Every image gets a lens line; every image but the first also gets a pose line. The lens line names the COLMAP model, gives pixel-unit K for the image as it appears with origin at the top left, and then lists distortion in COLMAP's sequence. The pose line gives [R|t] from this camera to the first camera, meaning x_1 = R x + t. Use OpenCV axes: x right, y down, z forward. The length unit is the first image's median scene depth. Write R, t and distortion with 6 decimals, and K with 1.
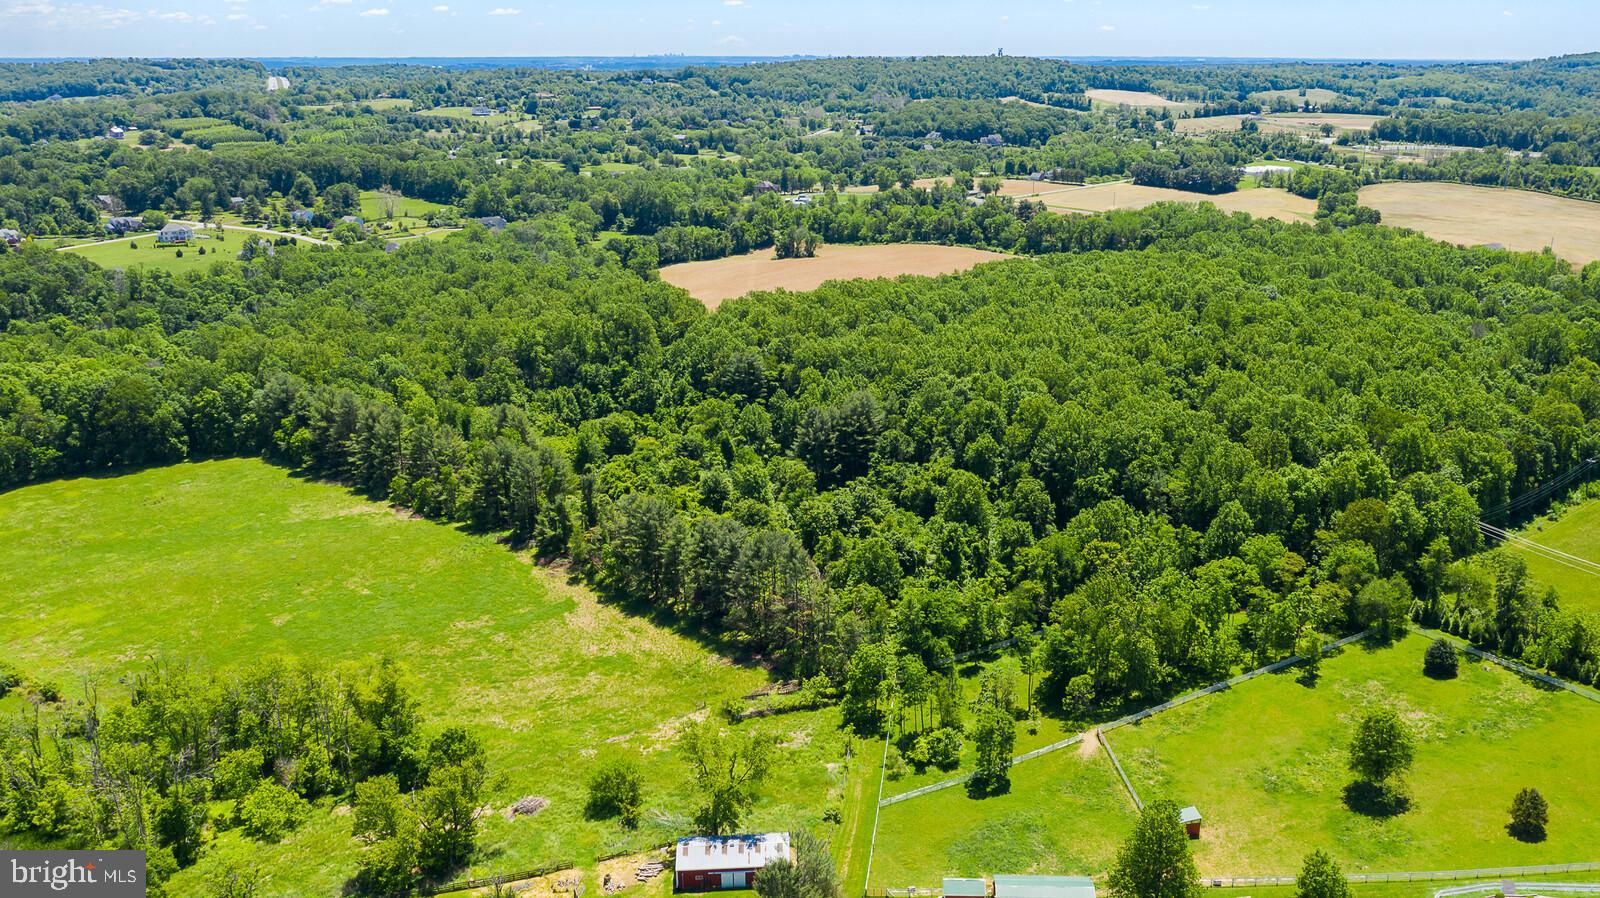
lens RADIAL K [[1243.3, 0, 818.6], [0, 1243.3, 446.9], [0, 0, 1]] dist [-0.011178, 0.001101]
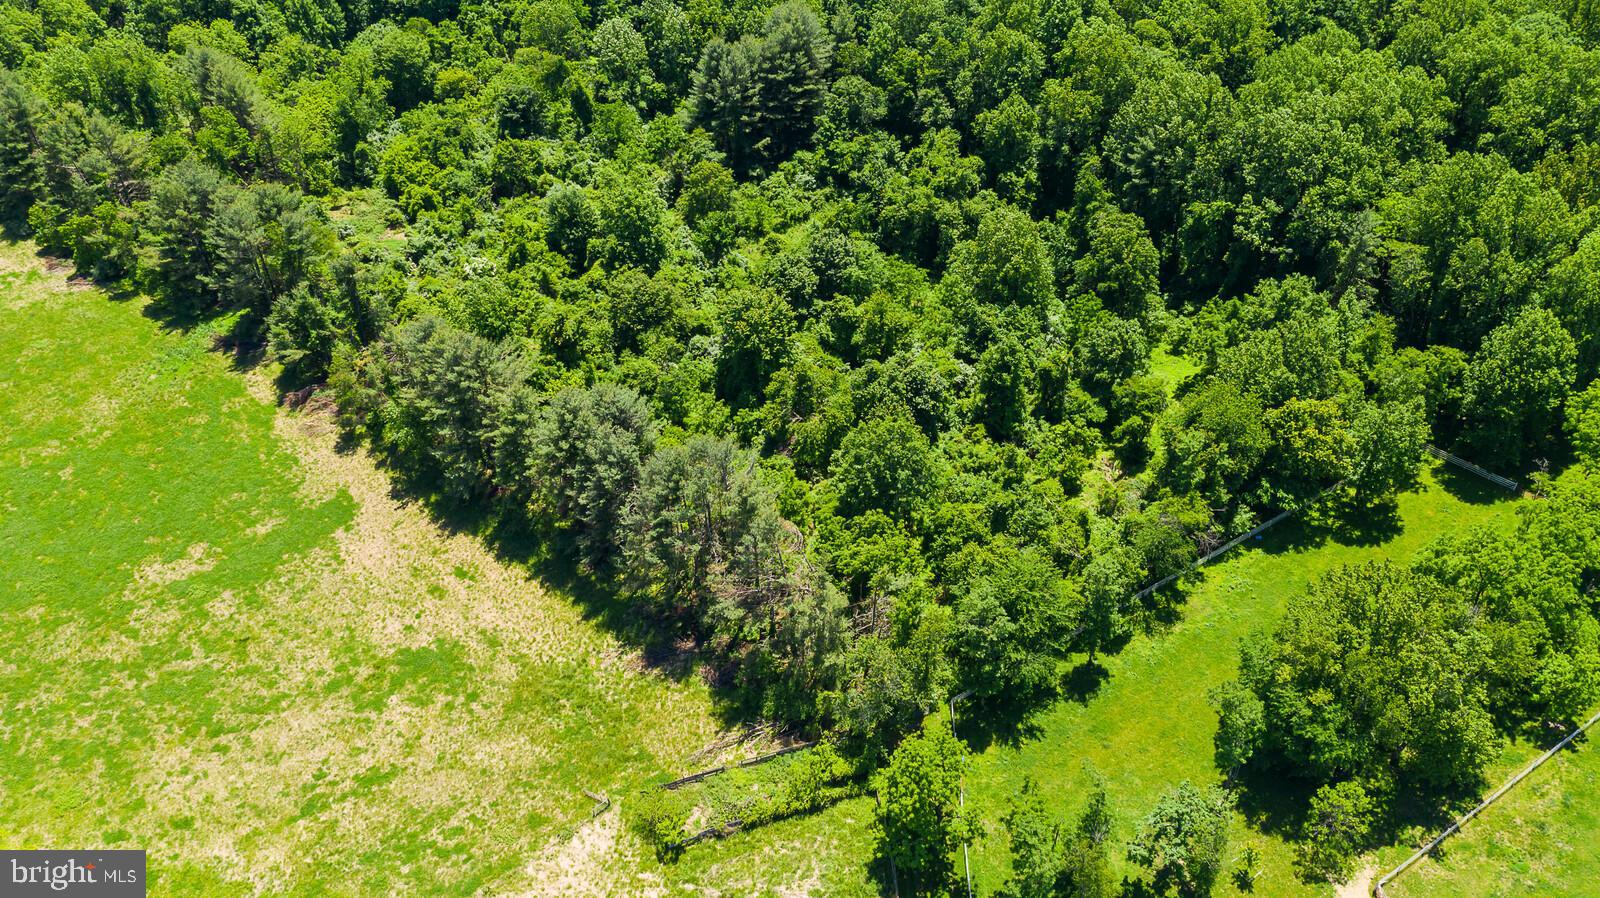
lens RADIAL K [[1282.5, 0, 800.0], [0, 1282.5, 449.0], [0, 0, 1]] dist [-0.016823, 0.001896]
pose [[0.994658, -0.077435, 0.068260, -0.022374], [0.044006, 0.916252, 0.398178, -0.097040], [-0.093377, -0.393047, 0.914765, 0.349068]]
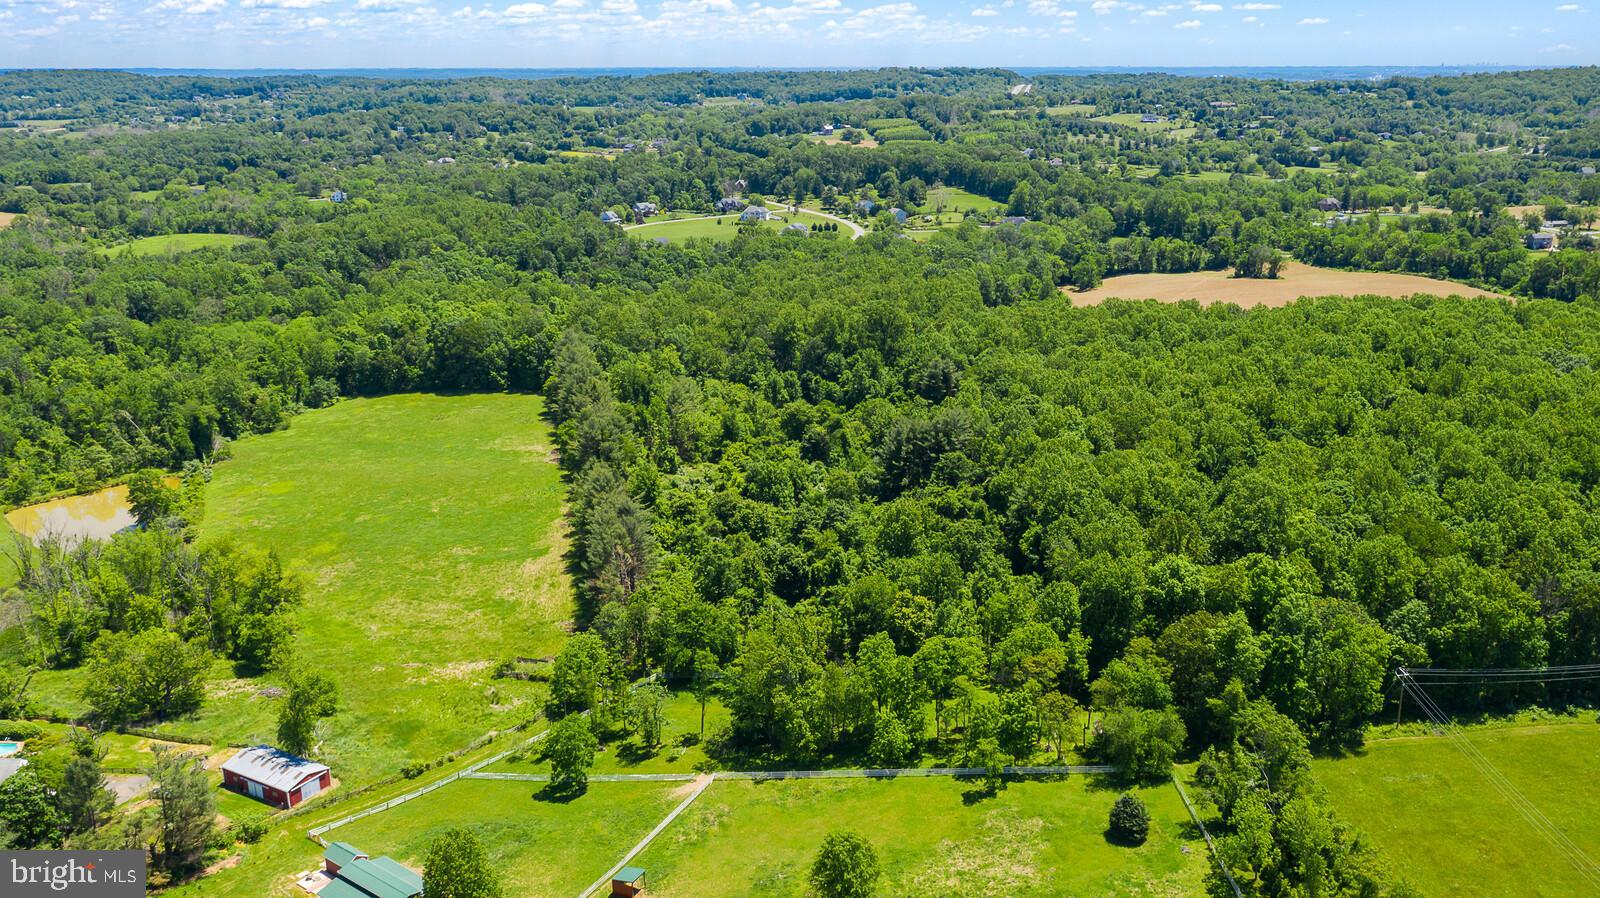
lens RADIAL K [[1179.9, 0, 800.0], [0, 1179.9, 449.0], [0, 0, 1]] dist [-0.008109, 0.001756]
pose [[0.857910, 0.156084, -0.489518, 0.397805], [-0.151312, 0.987241, 0.049601, -0.042113], [0.491014, 0.031517, 0.870582, 0.138307]]
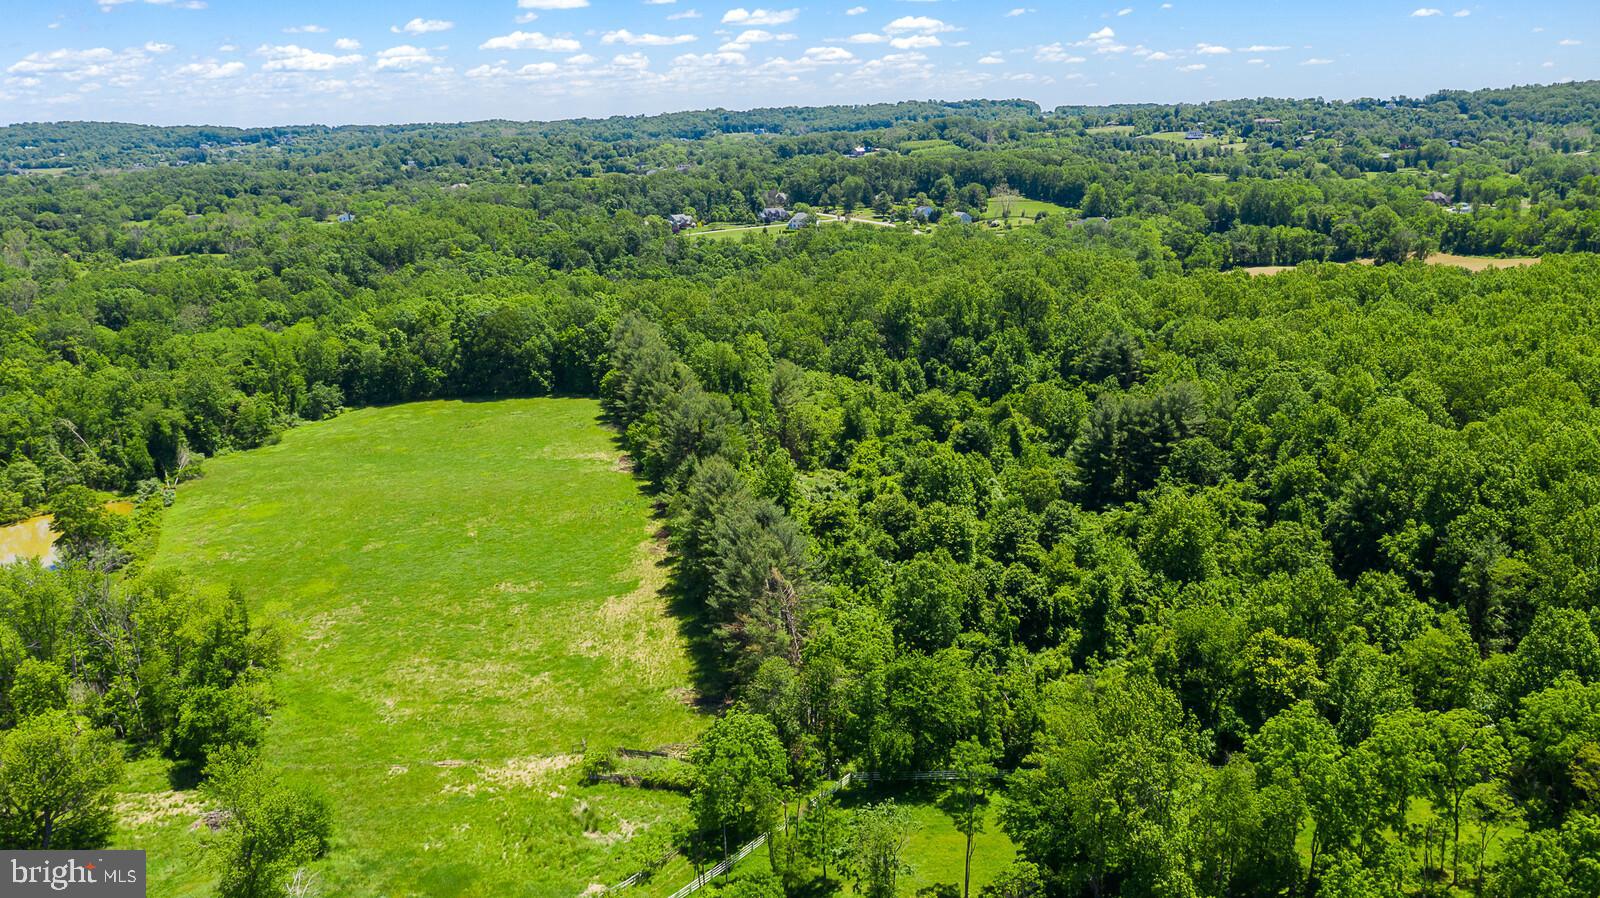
lens RADIAL K [[1243.3, 0, 818.6], [0, 1243.3, 446.9], [0, 0, 1]] dist [-0.011178, 0.001101]
pose [[0.854947, 0.122002, -0.504165, 0.224800], [-0.131451, 0.991178, 0.016943, 0.007785], [0.501784, 0.051788, 0.863441, 0.291621]]
